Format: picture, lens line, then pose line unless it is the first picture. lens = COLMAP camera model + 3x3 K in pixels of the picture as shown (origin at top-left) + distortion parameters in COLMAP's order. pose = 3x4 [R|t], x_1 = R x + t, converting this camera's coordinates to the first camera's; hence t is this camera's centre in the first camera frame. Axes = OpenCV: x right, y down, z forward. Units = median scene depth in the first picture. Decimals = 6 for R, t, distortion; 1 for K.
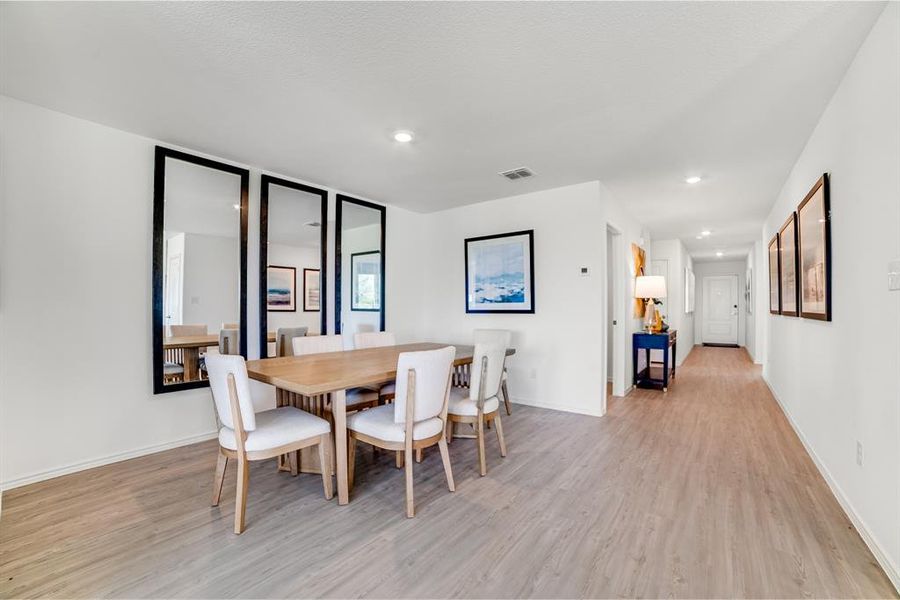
lens RADIAL K [[370.0, 0, 448.6], [0, 370.0, 308.4], [0, 0, 1]] dist [-0.054227, 0.001557]
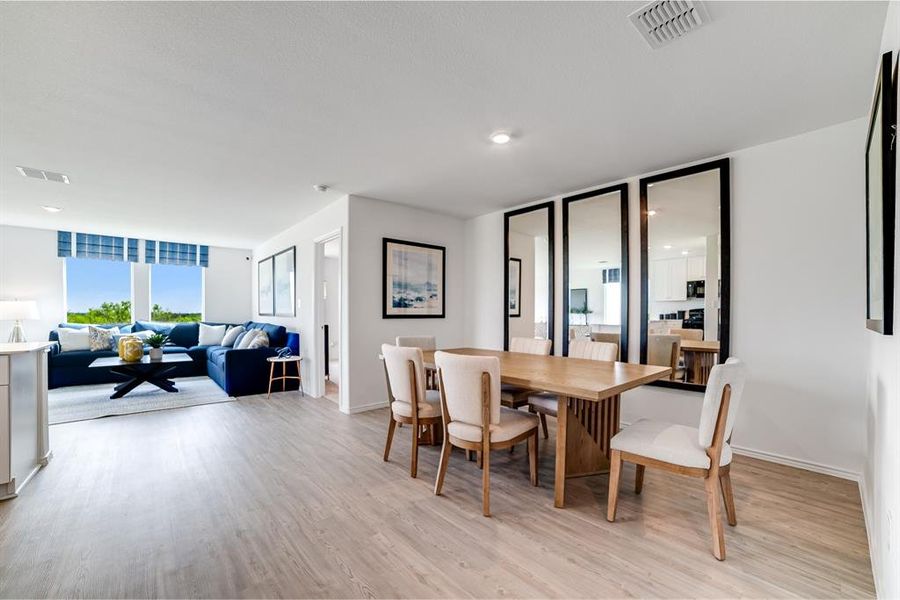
lens RADIAL K [[354.0, 0, 438.8], [0, 354.0, 315.1], [0, 0, 1]] dist [-0.003811, 0.000307]
pose [[-0.190645, 0.005295, -0.981645, 1.025351], [0.002291, 0.999985, 0.004949, -0.001219], [0.981656, -0.001306, -0.190655, 1.240426]]
